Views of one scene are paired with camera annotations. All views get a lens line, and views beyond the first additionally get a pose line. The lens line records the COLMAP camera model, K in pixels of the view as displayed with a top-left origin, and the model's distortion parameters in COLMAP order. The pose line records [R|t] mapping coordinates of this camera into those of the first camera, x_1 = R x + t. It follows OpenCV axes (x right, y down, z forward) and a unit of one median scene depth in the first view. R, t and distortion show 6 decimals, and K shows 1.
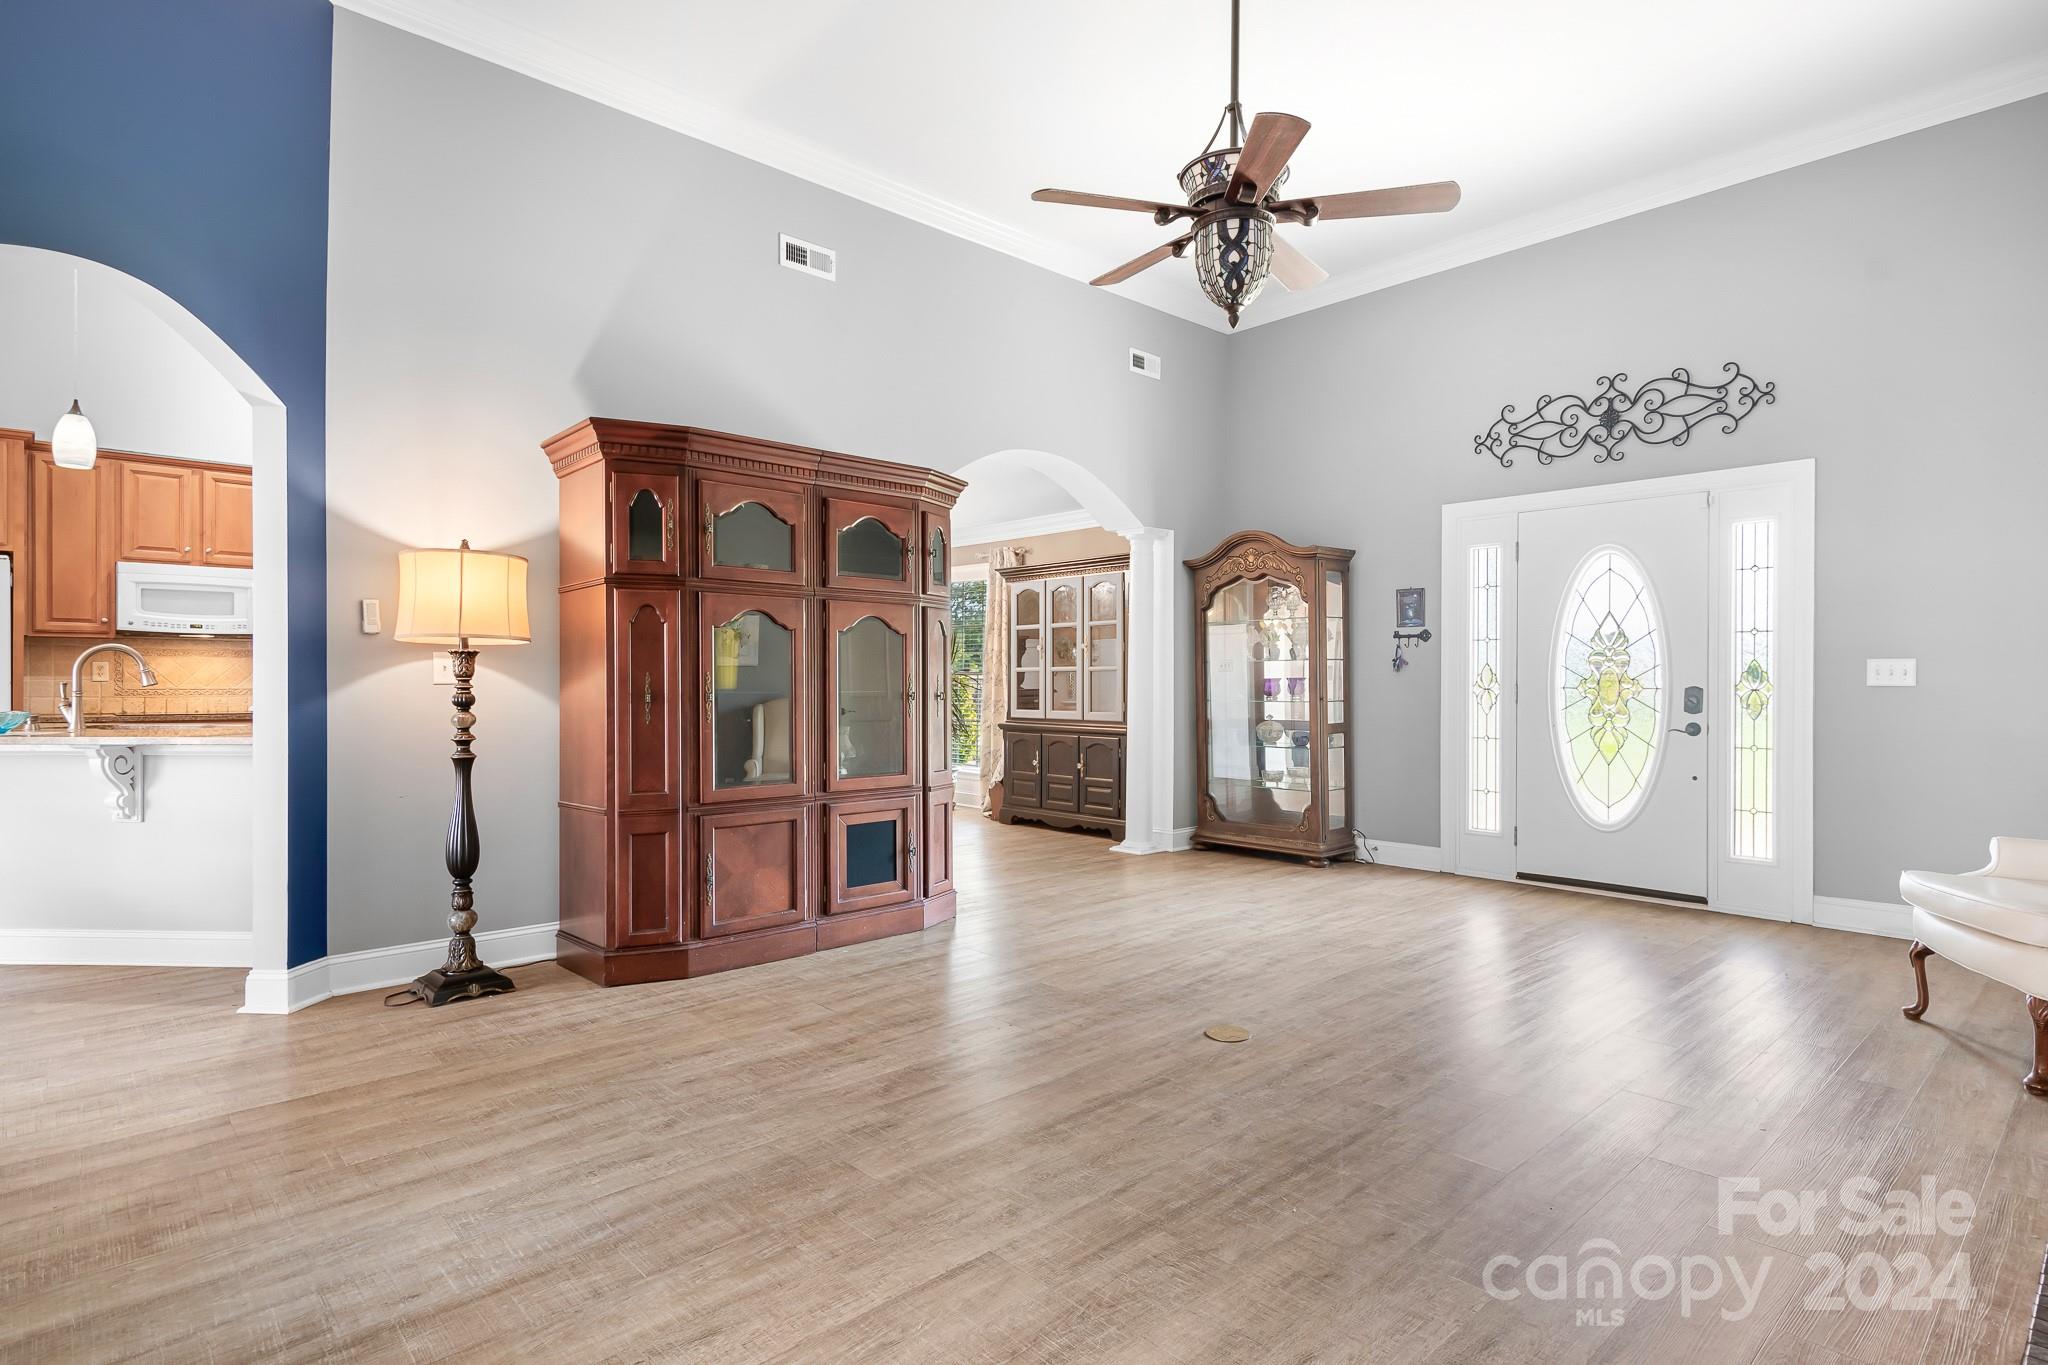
lens RADIAL K [[1048.2, 0, 1028.5], [0, 1048.2, 681.1], [0, 0, 1]] dist [0.010887, -0.000999]
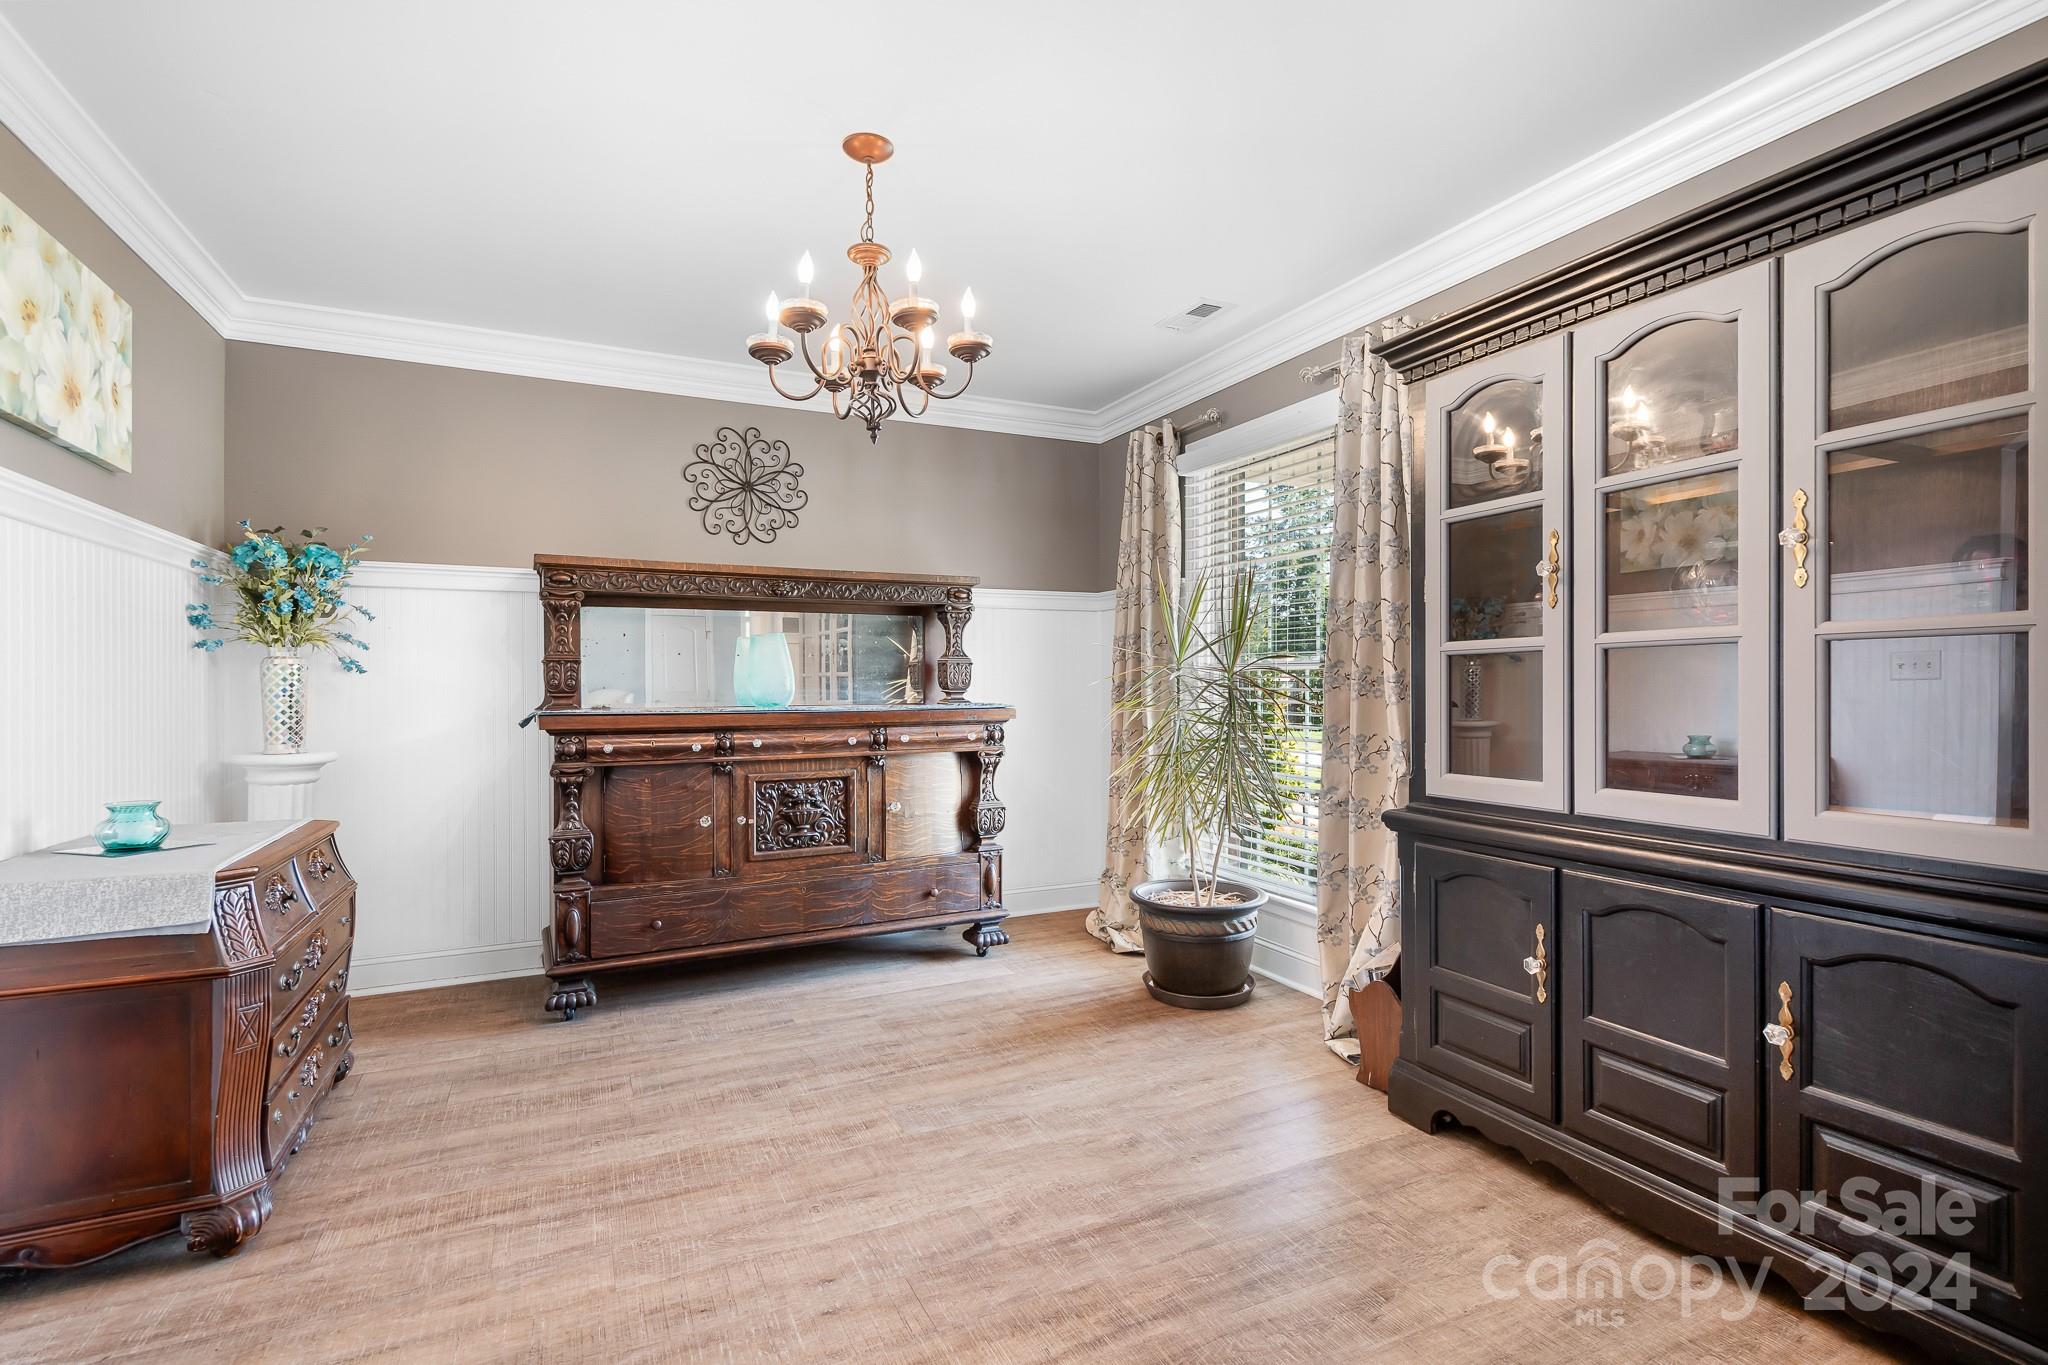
lens RADIAL K [[939.6, 0, 1013.5], [0, 939.6, 678.7], [0, 0, 1]] dist [0.017717, 0.000257]
pose [[0.964140, -0.001852, -0.265387, -0.128006], [0.003155, 0.999985, 0.004485, -0.006193], [0.265375, -0.005162, 0.964132, 1.417982]]
